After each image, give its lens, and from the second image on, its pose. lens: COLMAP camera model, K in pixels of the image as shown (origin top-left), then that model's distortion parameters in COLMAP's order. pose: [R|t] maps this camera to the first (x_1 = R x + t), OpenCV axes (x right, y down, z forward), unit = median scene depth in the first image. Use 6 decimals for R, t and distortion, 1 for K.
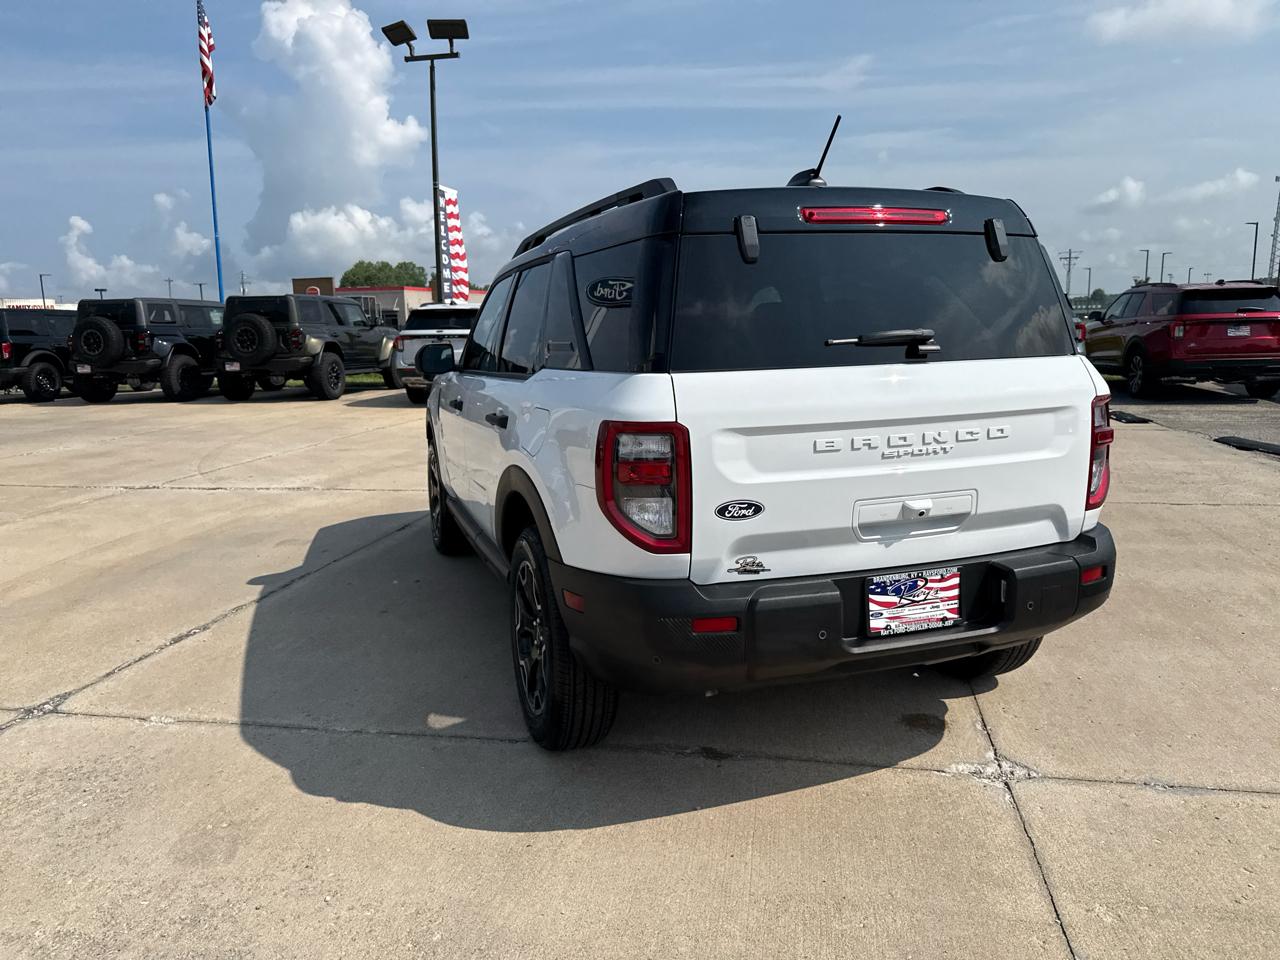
lens RADIAL K [[903.4, 0, 647.7], [0, 903.4, 478.6], [0, 0, 1]] dist [0.038228, -0.058420]
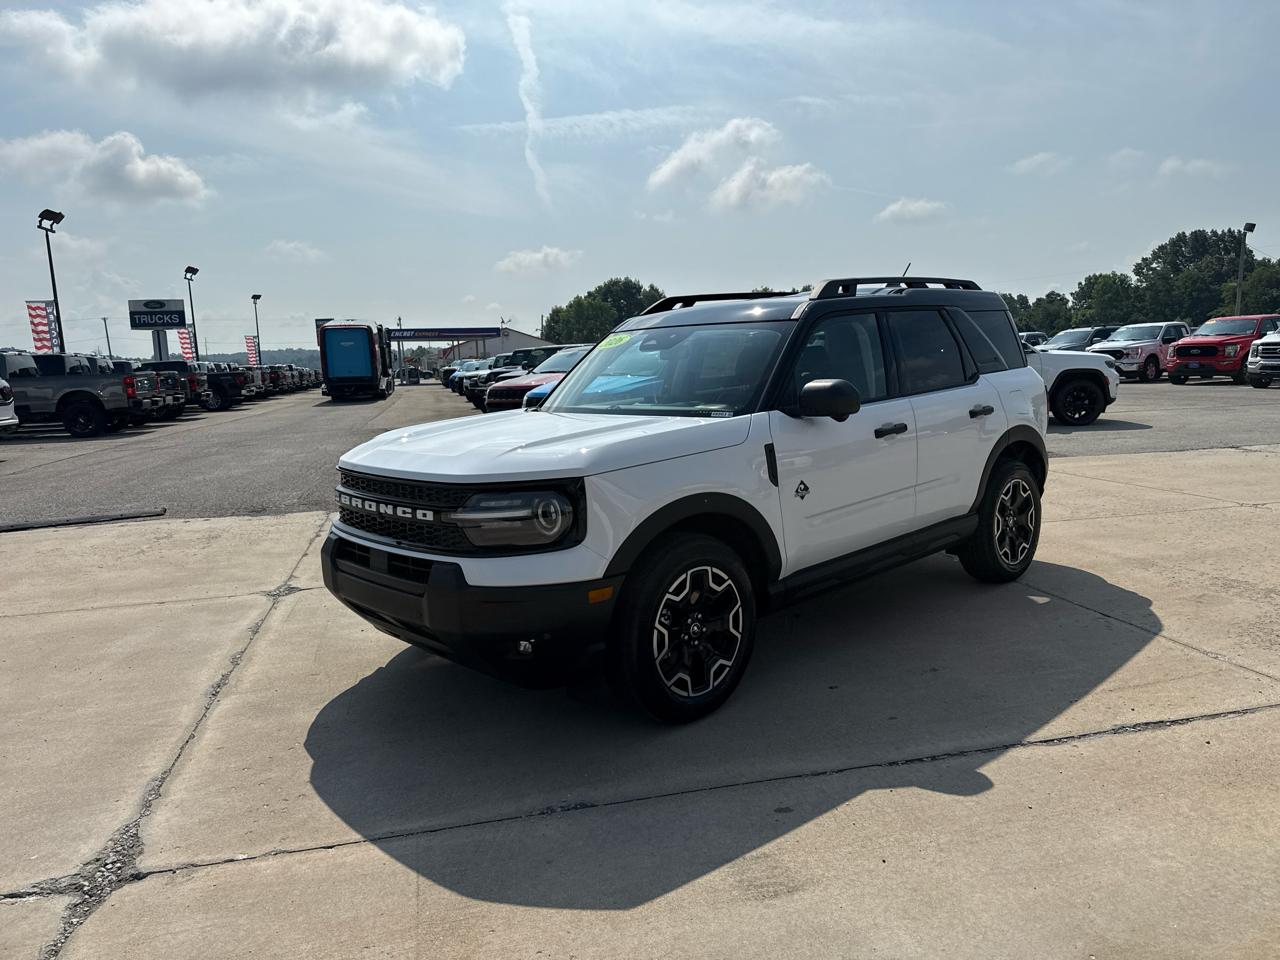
lens RADIAL K [[897.5, 0, 648.7], [0, 897.5, 487.2], [0, 0, 1]] dist [0.037308, -0.045197]
pose [[-0.408842, -0.098067, 0.907321, -1.584029], [0.203345, 0.959426, 0.195327, -0.422398], [-0.889662, 0.264357, -0.372312, 2.508339]]
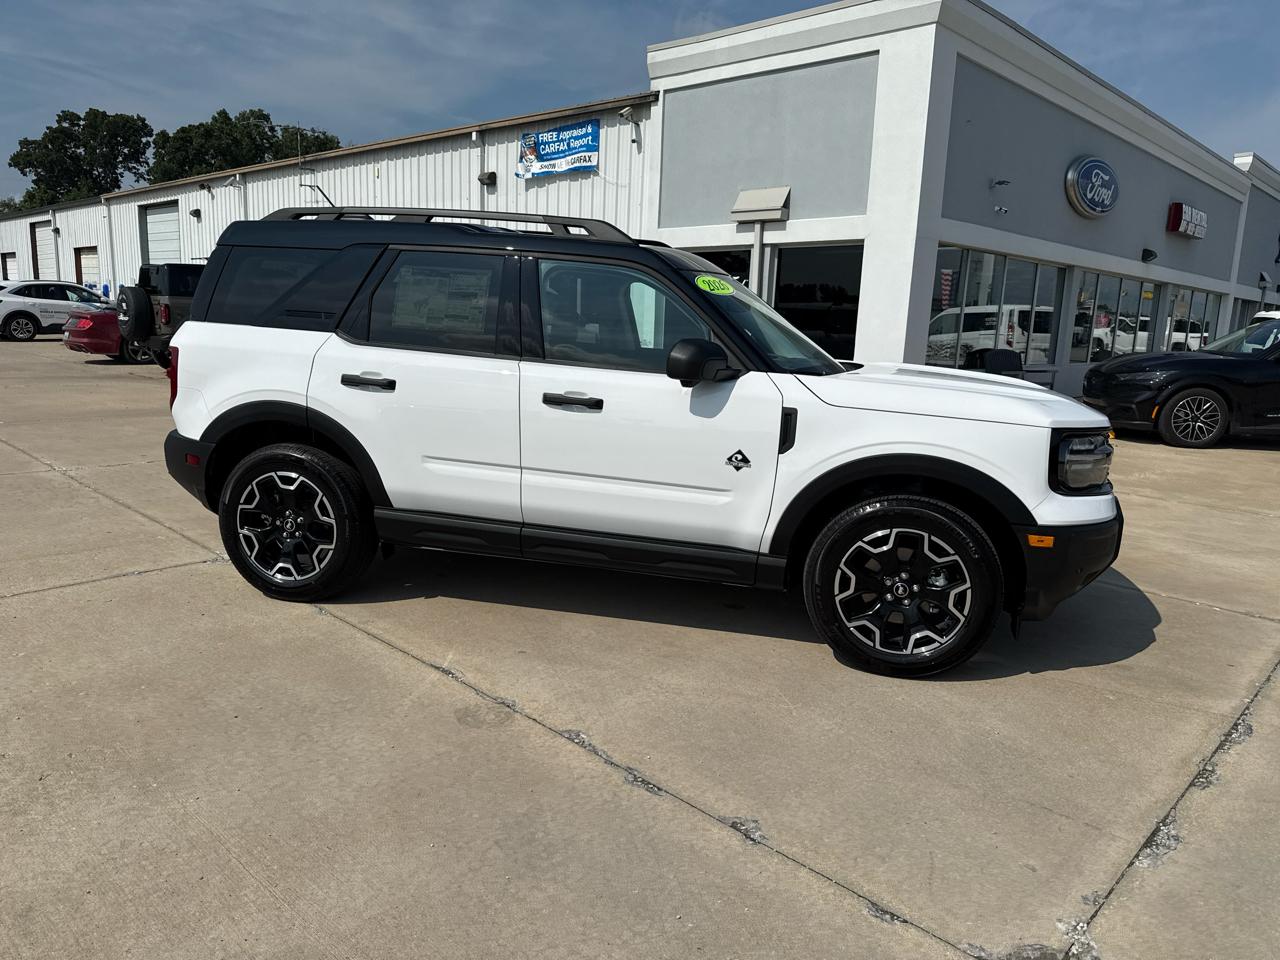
lens RADIAL K [[901.0, 0, 647.3], [0, 901.0, 493.5], [0, 0, 1]] dist [0.035985, -0.056717]
pose [[-0.544624, 0.167321, -0.821820, 1.390807], [-0.171295, 0.937048, 0.304300, -0.472956], [0.821001, 0.306503, -0.481678, 2.517925]]
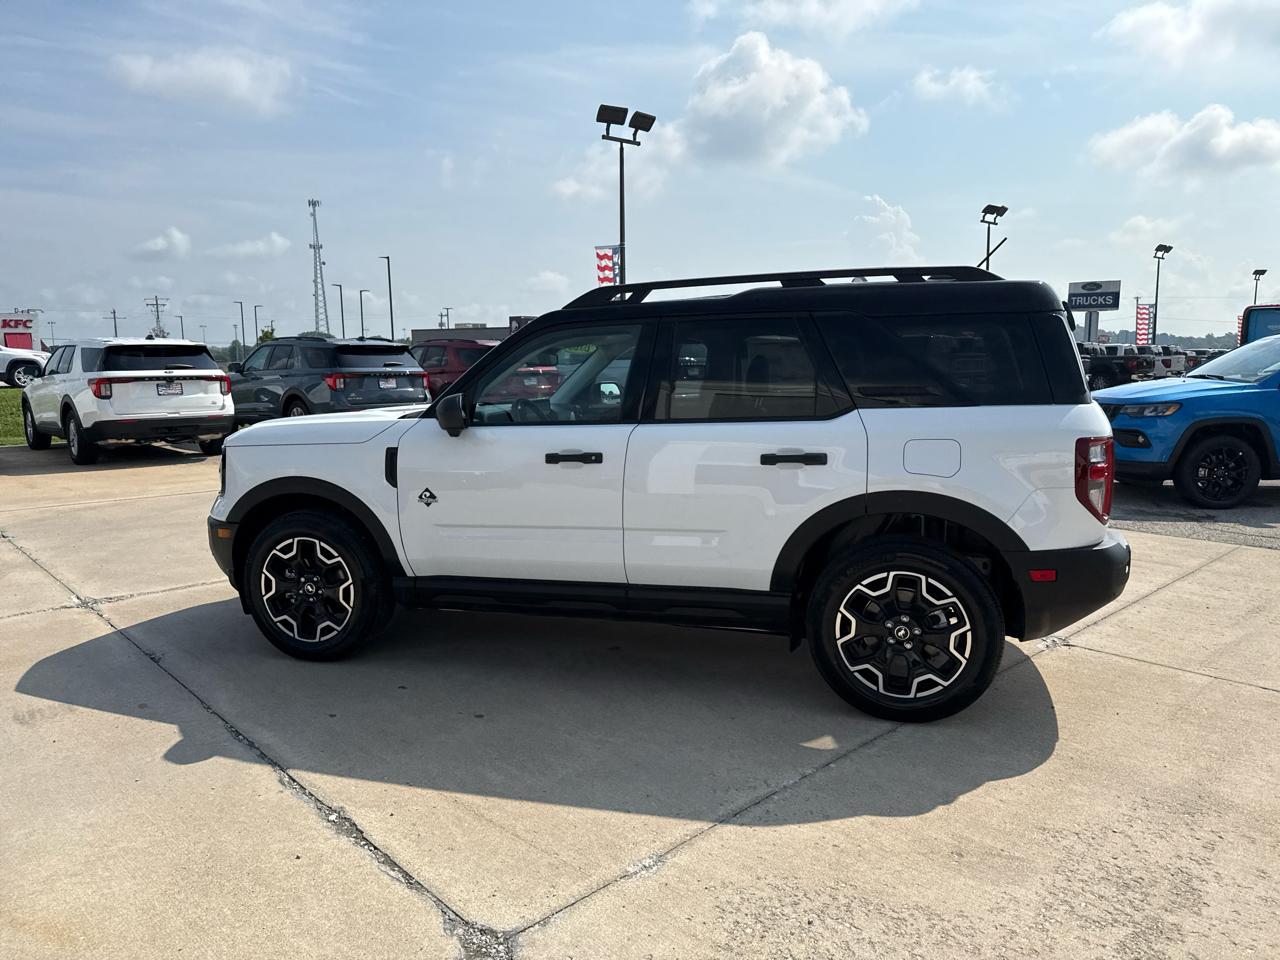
lens RADIAL K [[901.0, 0, 647.3], [0, 901.0, 493.5], [0, 0, 1]] dist [0.035985, -0.056717]
pose [[0.586413, -0.105262, 0.803143, -1.374200], [0.133308, 0.990542, 0.032488, -0.099705], [-0.798967, 0.088014, 0.594899, 0.599701]]
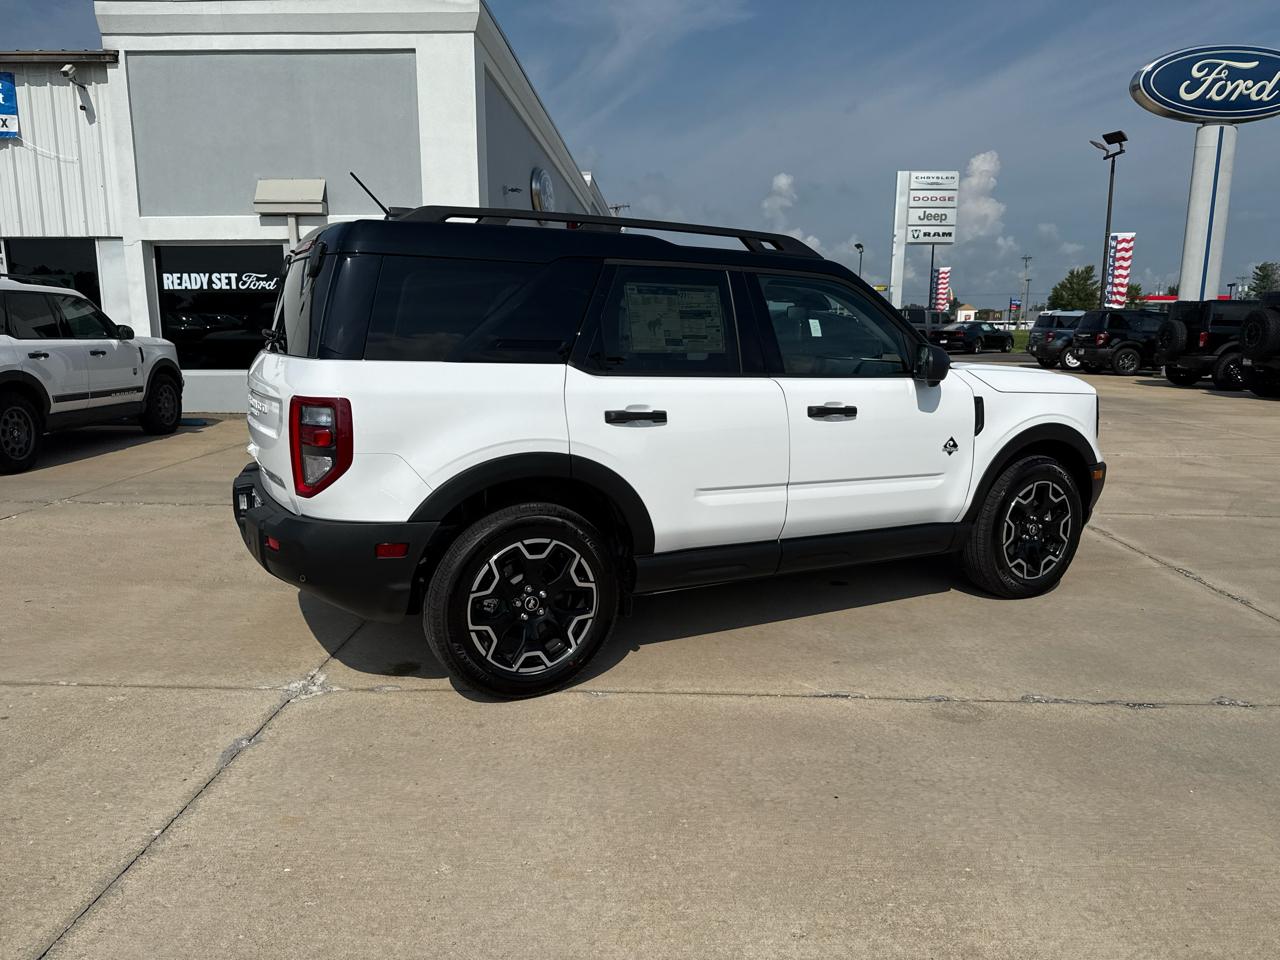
lens RADIAL K [[909.0, 0, 652.1], [0, 909.0, 479.7], [0, 0, 1]] dist [0.025633, -0.036192]
pose [[0.166416, 0.192428, -0.967097, 1.659784], [-0.179932, 0.970233, 0.162090, -0.248635], [0.969500, 0.147037, 0.196086, 1.199338]]
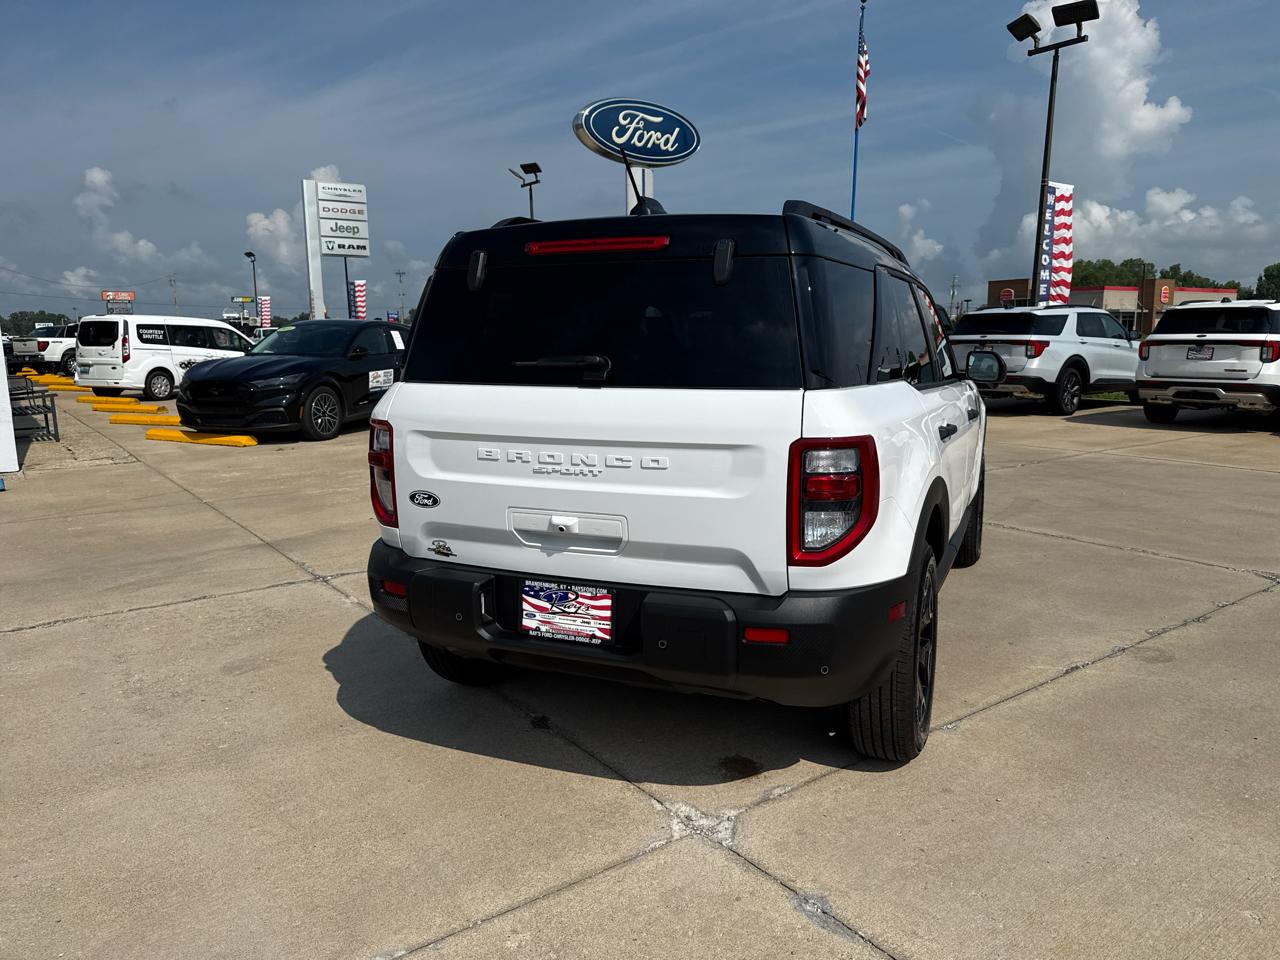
lens RADIAL K [[903.4, 0, 647.7], [0, 903.4, 478.6], [0, 0, 1]] dist [0.038228, -0.058420]
pose [[0.737024, 0.122957, -0.664588, 0.948957], [-0.123759, 0.991239, 0.046143, -0.071780], [0.664439, 0.048240, 0.745784, 0.245457]]
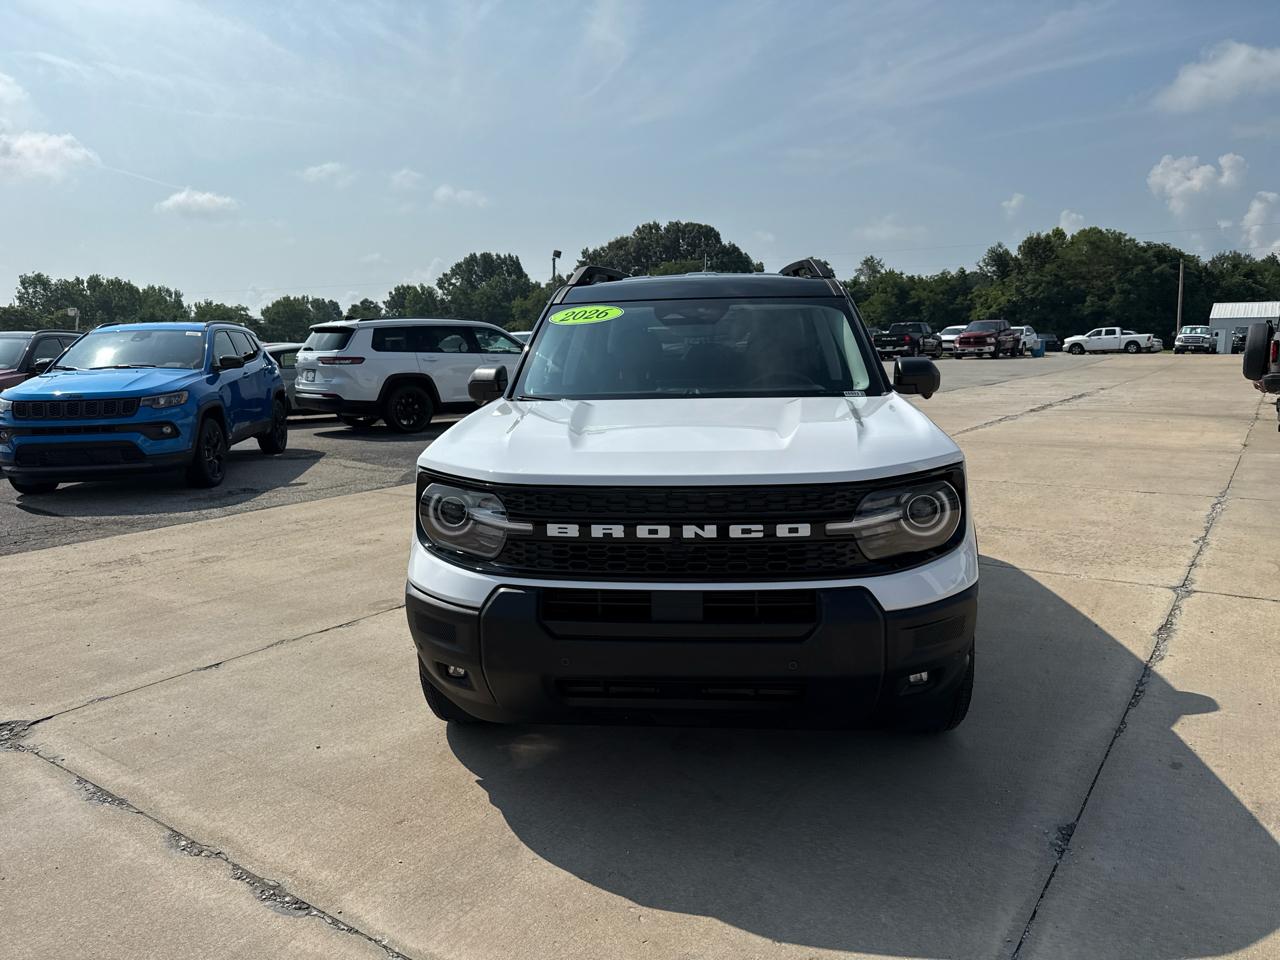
lens RADIAL K [[899.0, 0, 645.1], [0, 899.0, 478.6], [0, 0, 1]] dist [0.062138, -0.082602]
pose [[-0.909752, -0.025735, 0.414354, -0.607531], [0.108972, 0.948277, 0.298155, -0.545509], [-0.400595, 0.316400, -0.859892, 3.153591]]
